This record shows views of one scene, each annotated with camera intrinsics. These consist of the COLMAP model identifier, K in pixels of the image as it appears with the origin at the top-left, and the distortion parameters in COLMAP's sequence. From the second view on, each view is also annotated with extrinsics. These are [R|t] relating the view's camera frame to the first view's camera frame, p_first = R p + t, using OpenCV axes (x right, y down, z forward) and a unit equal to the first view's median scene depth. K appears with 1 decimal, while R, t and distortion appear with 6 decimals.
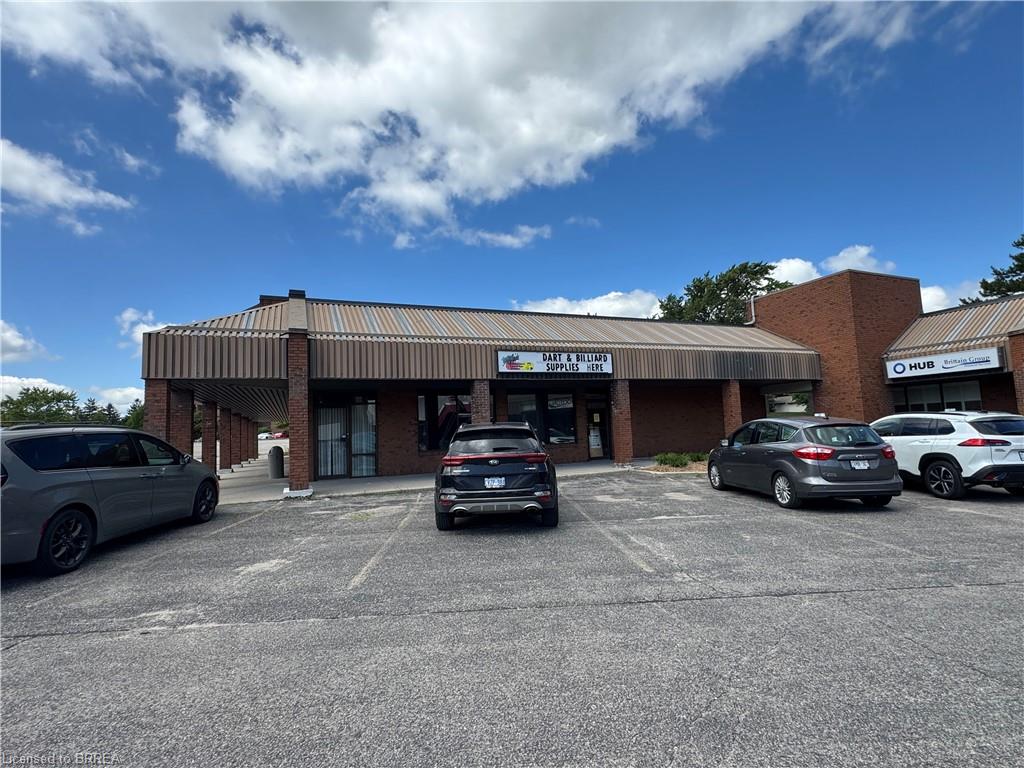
lens RADIAL K [[484.0, 0, 503.1], [0, 484.0, 377.4], [0, 0, 1]] dist [-0.004632, 0.002603]
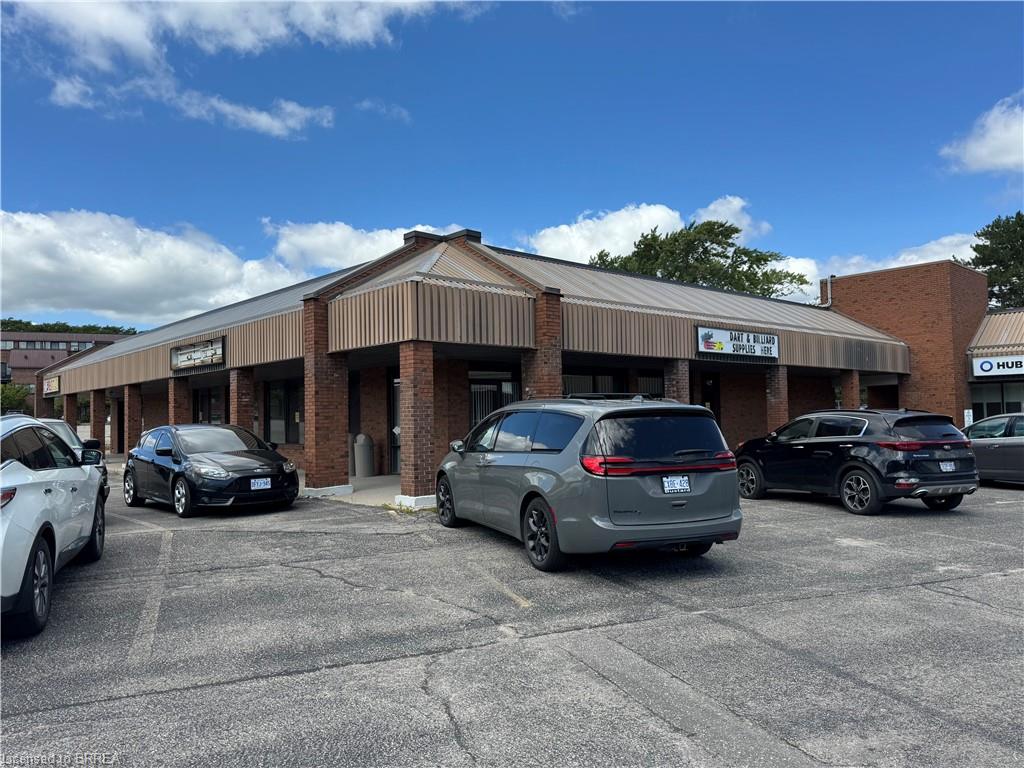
lens RADIAL K [[719.5, 0, 488.2], [0, 719.5, 378.6], [0, 0, 1]] dist [0.057982, -0.072738]
pose [[0.945376, 0.040988, 0.323394, -0.612824], [-0.055530, 0.997813, 0.035866, 0.009241], [-0.321217, -0.051865, 0.945584, -0.076062]]
